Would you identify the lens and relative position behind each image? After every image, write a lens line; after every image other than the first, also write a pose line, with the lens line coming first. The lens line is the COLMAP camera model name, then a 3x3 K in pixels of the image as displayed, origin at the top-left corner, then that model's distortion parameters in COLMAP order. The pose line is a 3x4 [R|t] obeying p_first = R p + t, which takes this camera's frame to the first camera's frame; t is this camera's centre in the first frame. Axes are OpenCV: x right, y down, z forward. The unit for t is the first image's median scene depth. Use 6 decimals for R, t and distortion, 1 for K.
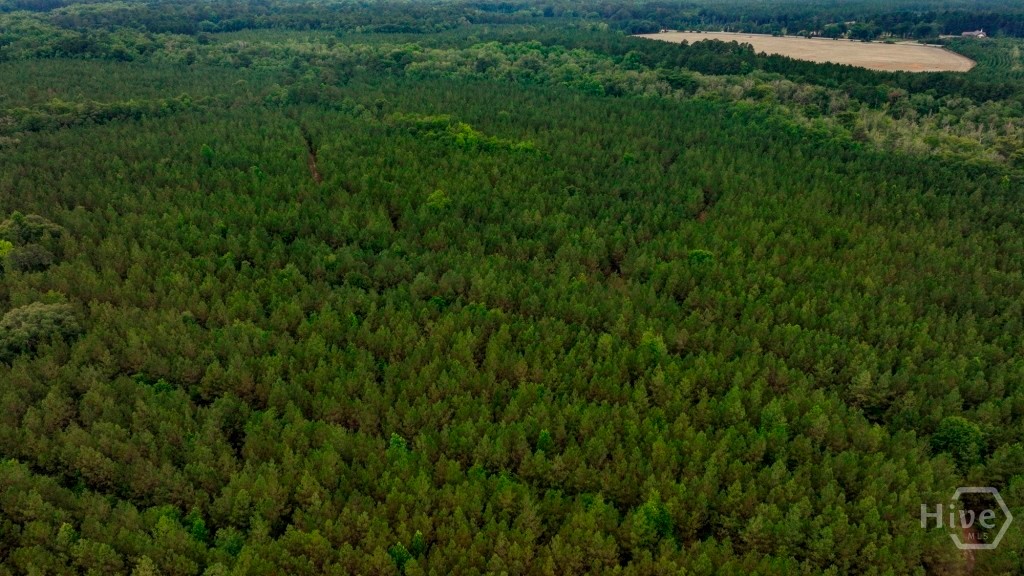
lens RADIAL K [[717.9, 0, 514.5], [0, 717.9, 291.1], [0, 0, 1]] dist [-0.003588, 0.019730]
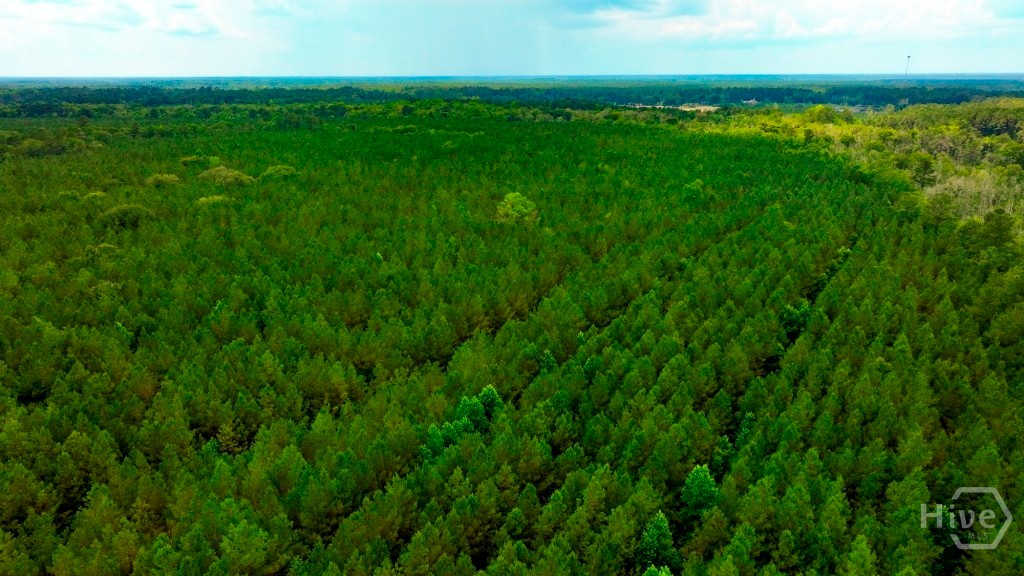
lens RADIAL K [[717.9, 0, 510.2], [0, 717.9, 290.1], [0, 0, 1]] dist [-0.003588, 0.019730]
pose [[0.976665, -0.068808, 0.203445, -0.139419], [0.095674, 0.987494, -0.125310, 0.177479], [-0.192278, 0.141850, 0.971034, -0.243184]]
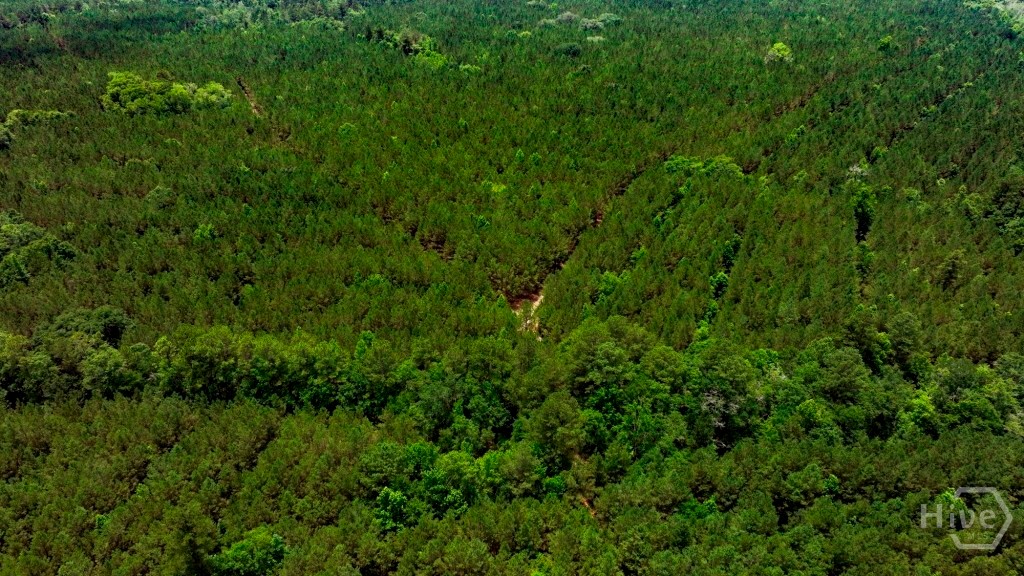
lens RADIAL K [[717.9, 0, 517.9], [0, 717.9, 284.1], [0, 0, 1]] dist [-0.003588, 0.019730]
pose [[0.999611, -0.021245, 0.018091, -0.313168], [0.019373, 0.995000, 0.097982, 0.232903], [-0.020082, -0.097593, 0.995024, -0.562318]]
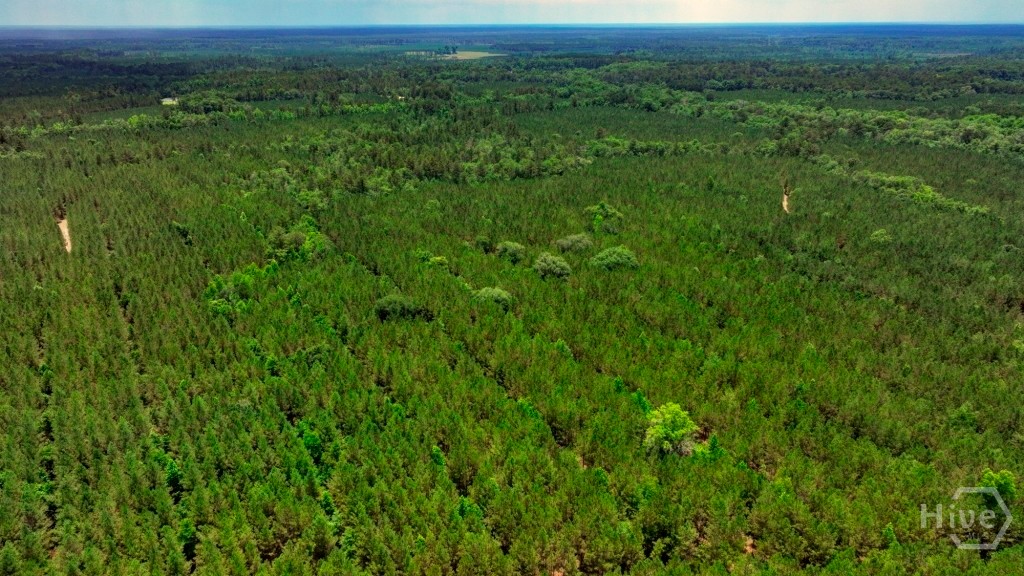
lens RADIAL K [[717.9, 0, 512.8], [0, 717.9, 289.8], [0, 0, 1]] dist [-0.003588, 0.019730]
pose [[0.808637, 0.200408, -0.553121, 0.038752], [-0.238450, 0.971149, 0.003266, 0.050078], [0.537818, 0.129251, 0.833094, -0.177430]]
